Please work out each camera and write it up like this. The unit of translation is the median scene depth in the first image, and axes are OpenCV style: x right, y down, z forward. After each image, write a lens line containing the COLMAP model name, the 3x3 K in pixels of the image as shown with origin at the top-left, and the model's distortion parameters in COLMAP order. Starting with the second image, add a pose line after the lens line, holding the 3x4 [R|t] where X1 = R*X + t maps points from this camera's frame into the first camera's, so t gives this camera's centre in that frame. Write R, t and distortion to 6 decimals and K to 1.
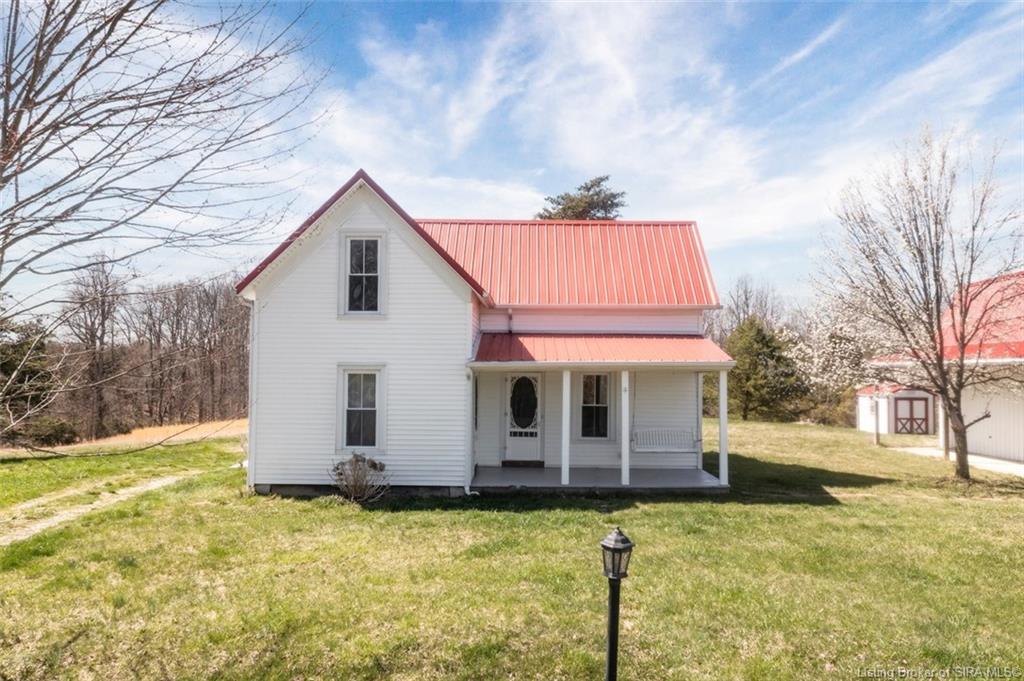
lens RADIAL K [[820.1, 0, 507.5], [0, 820.1, 338.7], [0, 0, 1]] dist [-0.004223, 0.017560]
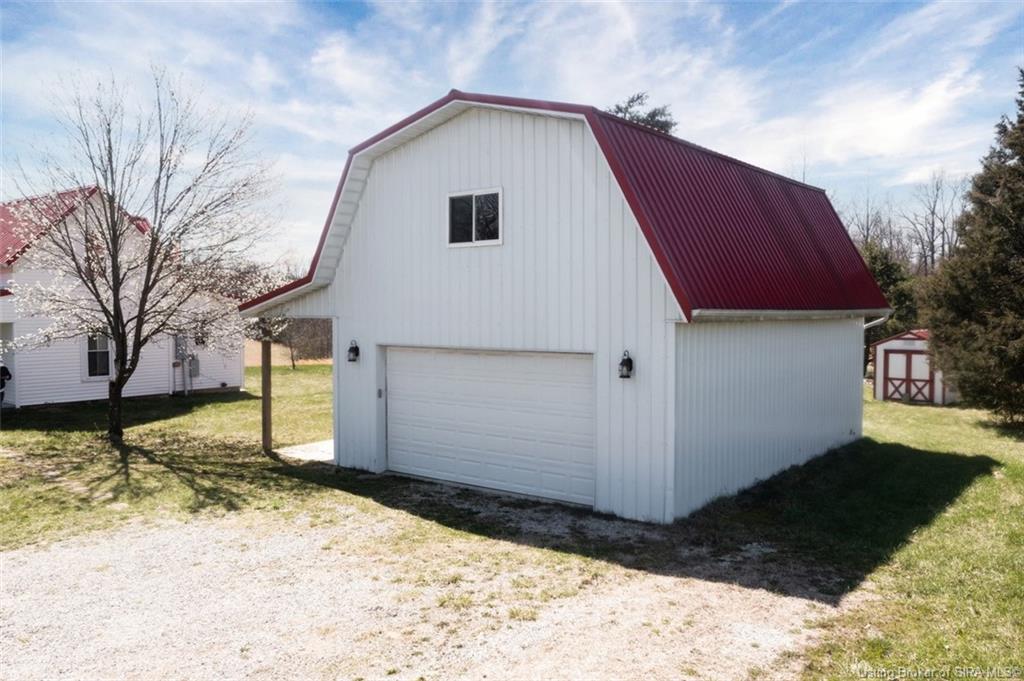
lens RADIAL K [[820.1, 0, 508.5], [0, 820.1, 343.6], [0, 0, 1]] dist [-0.004223, 0.017560]
pose [[0.787115, 0.020607, -0.616463, 1.634278], [0.032059, 0.996724, 0.074252, 0.003591], [0.615973, -0.078208, 0.783875, 0.550427]]
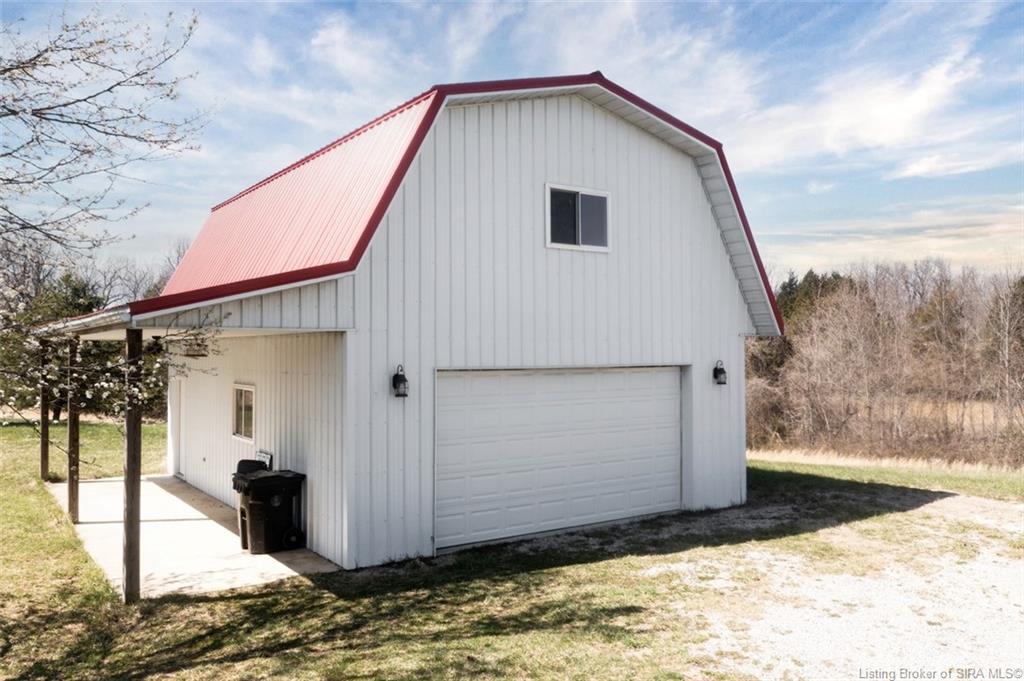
lens RADIAL K [[820.1, 0, 503.0], [0, 820.1, 346.3], [0, 0, 1]] dist [-0.004223, 0.017560]
pose [[0.815069, -0.003923, 0.579351, 0.670000], [-0.014531, 0.999524, 0.027210, 0.030929], [-0.579182, -0.030597, 0.814624, 0.625116]]
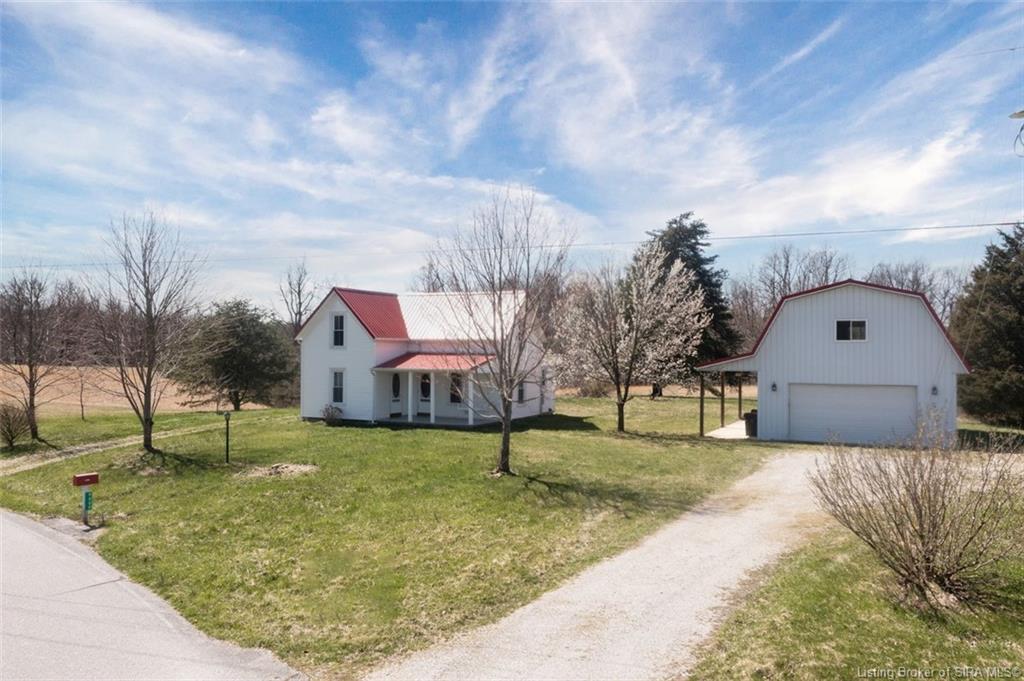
lens RADIAL K [[820.1, 0, 512.8], [0, 820.1, 344.8], [0, 0, 1]] dist [-0.004223, 0.017560]
pose [[0.906237, -0.001530, -0.422768, 1.215471], [0.016478, 0.999361, 0.031705, -0.097949], [0.422449, -0.035699, 0.905683, -0.886317]]
